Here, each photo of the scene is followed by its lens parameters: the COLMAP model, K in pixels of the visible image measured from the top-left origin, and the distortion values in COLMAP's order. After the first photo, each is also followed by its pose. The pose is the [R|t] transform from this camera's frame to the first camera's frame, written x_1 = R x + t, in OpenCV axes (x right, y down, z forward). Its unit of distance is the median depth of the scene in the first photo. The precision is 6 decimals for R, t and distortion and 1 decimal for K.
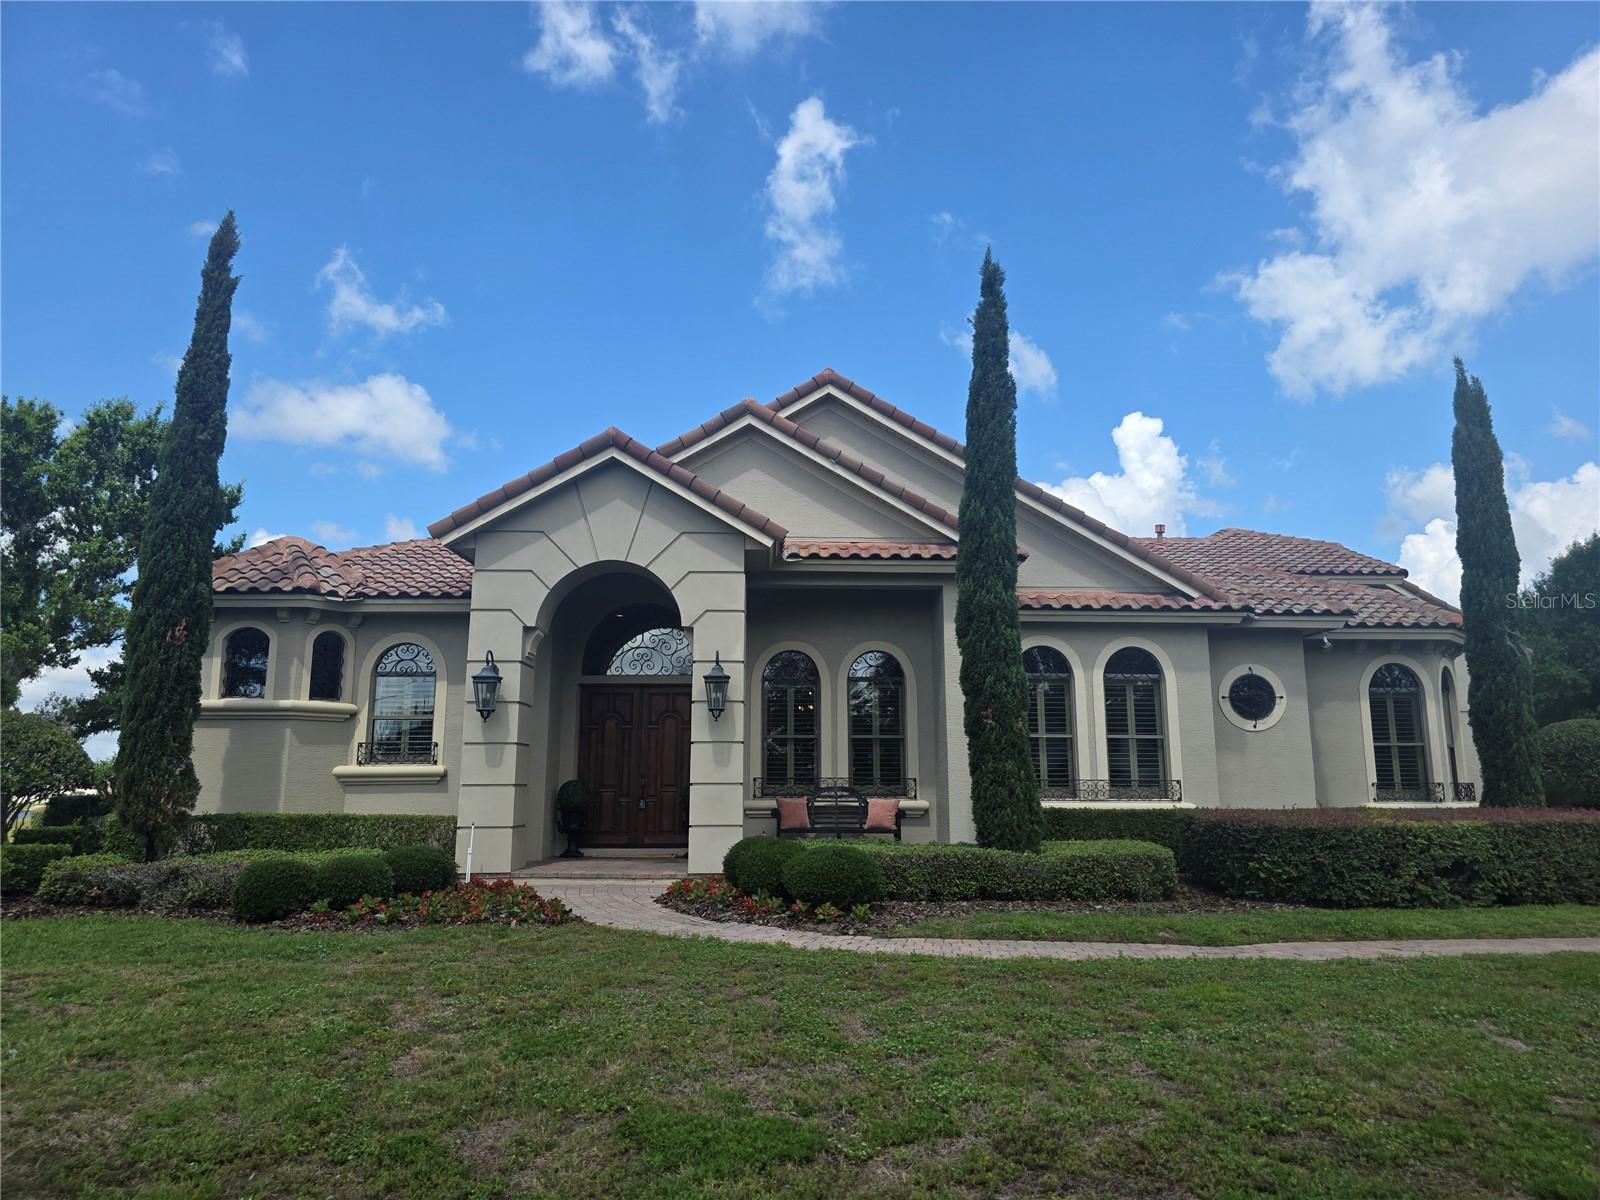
lens RADIAL K [[1046.6, 0, 804.5], [0, 1046.6, 604.0], [0, 0, 1]] dist [0.058793, -0.059296]
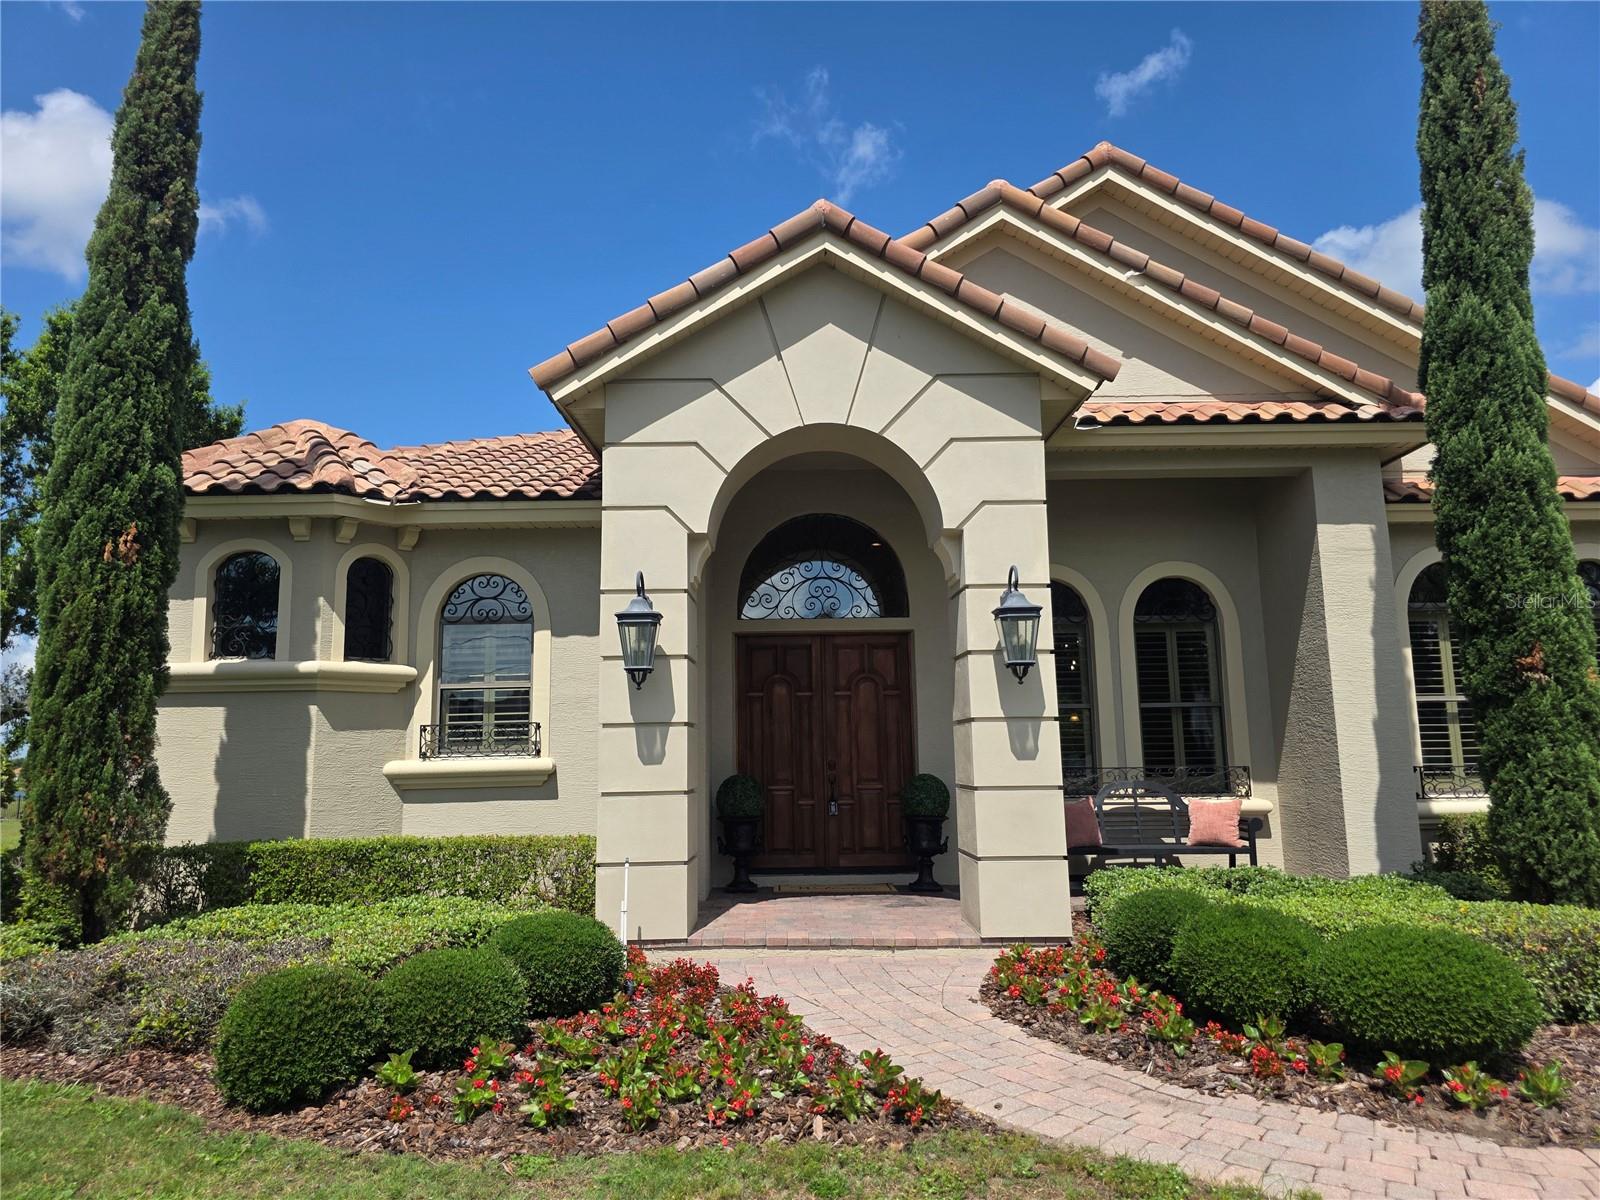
lens RADIAL K [[1072.0, 0, 800.5], [0, 1072.0, 594.7], [0, 0, 1]] dist [0.065799, -0.066695]
pose [[0.999531, -0.019359, -0.023714, -0.182864], [0.019949, 0.999491, 0.024897, 0.041821], [0.023220, -0.025358, 0.999409, 0.365824]]
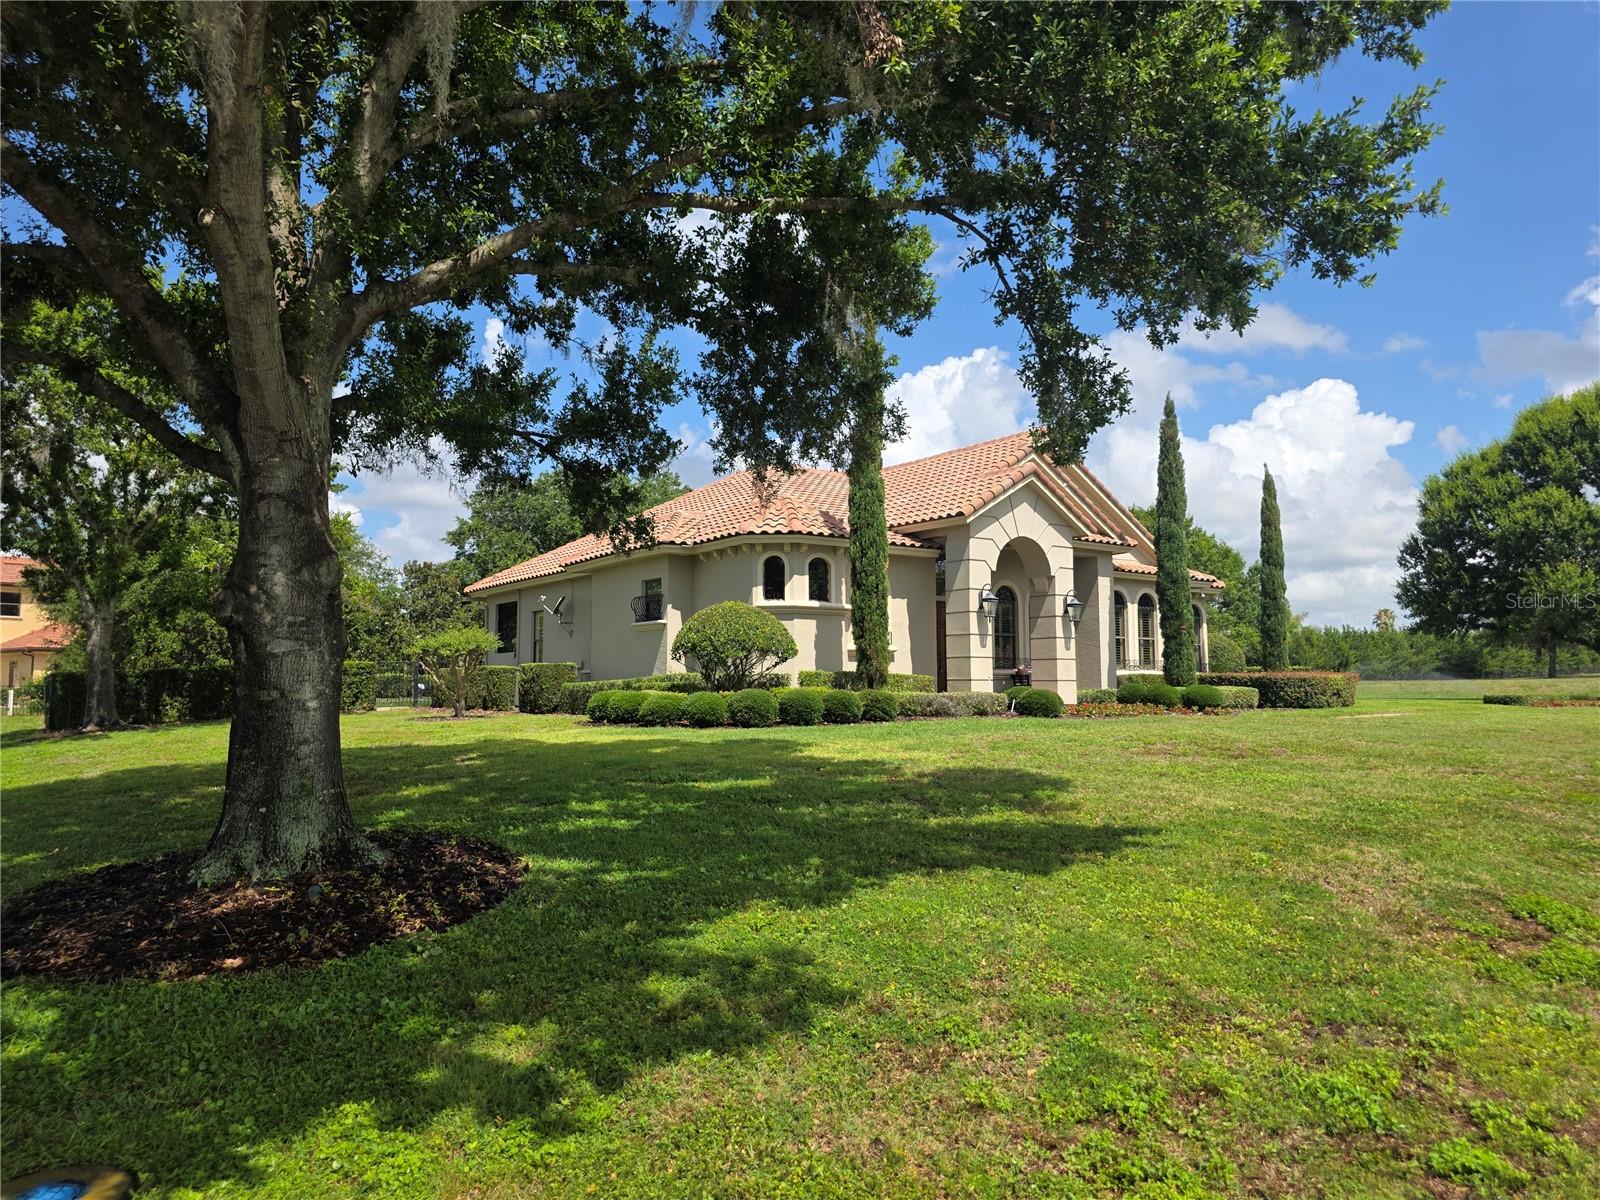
lens RADIAL K [[1072.0, 0, 800.5], [0, 1072.0, 594.7], [0, 0, 1]] dist [0.065799, -0.066695]
pose [[0.834377, 0.048808, 0.549029, -1.501501], [-0.095677, 0.993776, 0.057058, -0.010577], [-0.542826, -0.100137, 0.833854, -0.348273]]
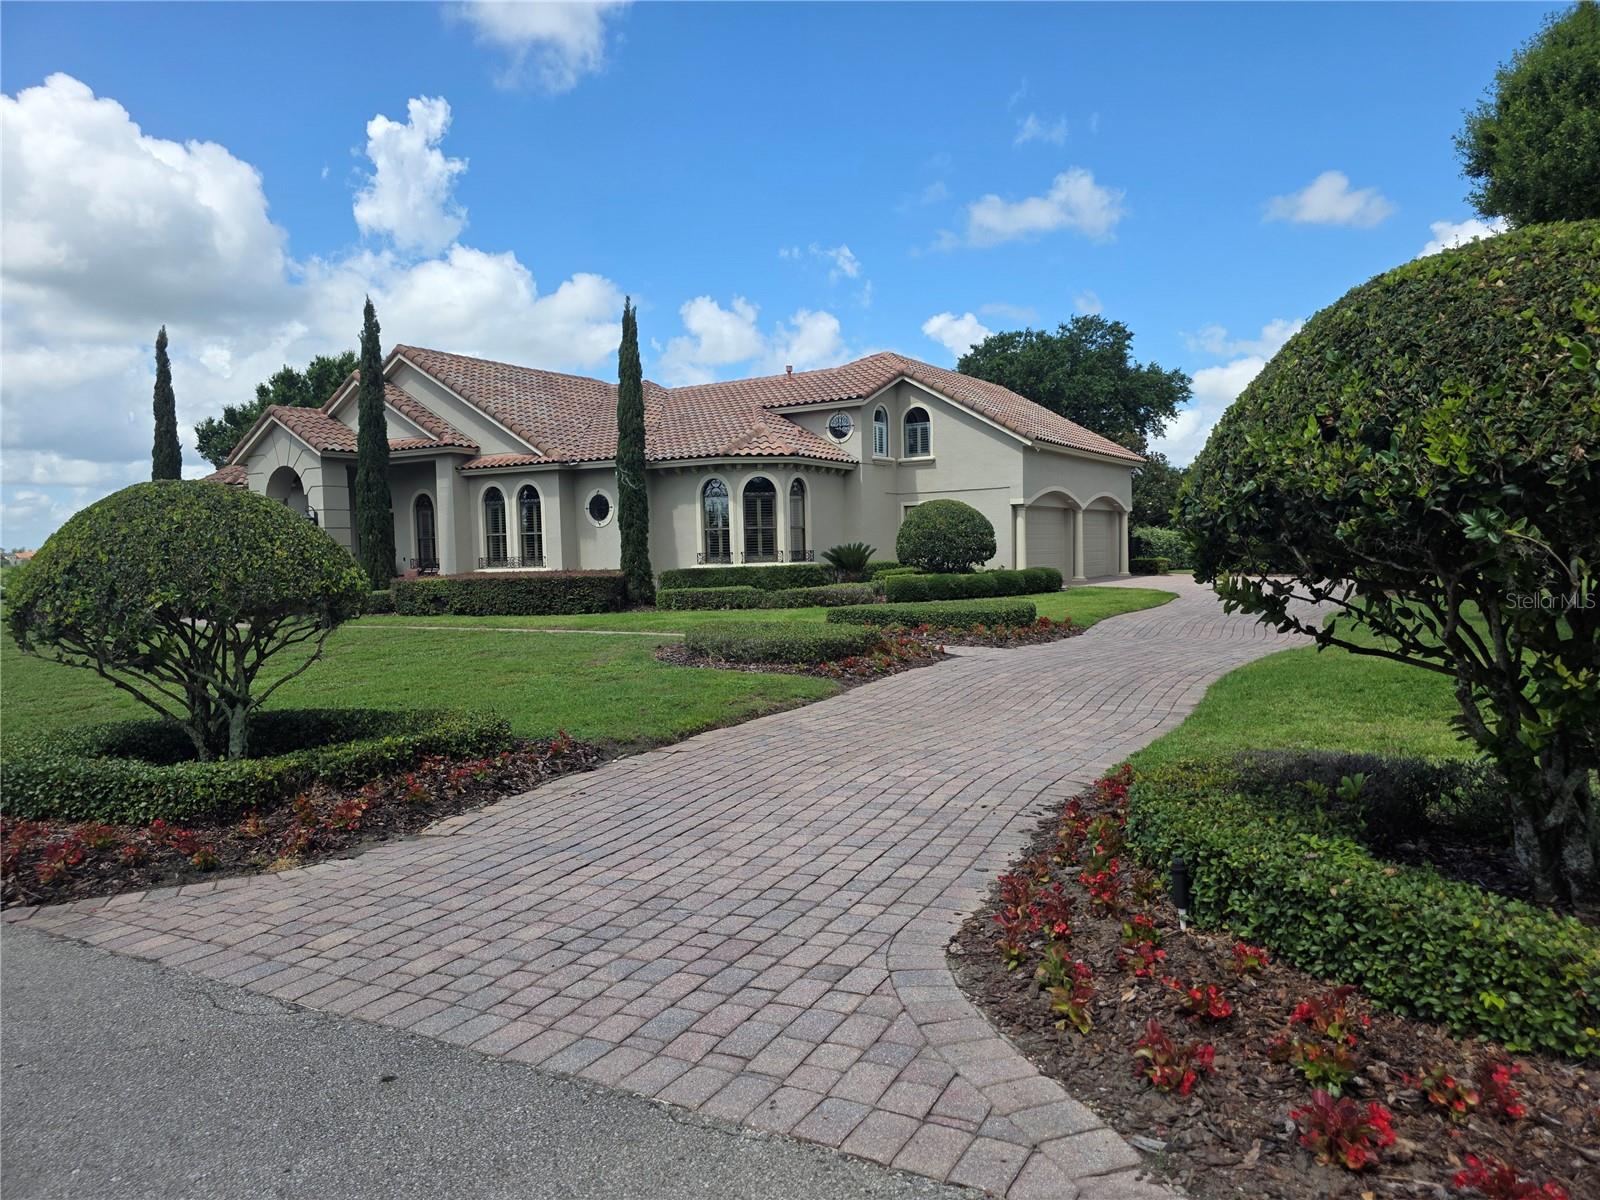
lens RADIAL K [[1072.0, 0, 800.5], [0, 1072.0, 594.7], [0, 0, 1]] dist [0.065799, -0.066695]
pose [[0.846060, -0.004639, -0.533068, 1.956045], [0.120109, 0.975909, 0.182139, -0.064180], [0.519381, -0.218127, 0.826235, -0.378784]]
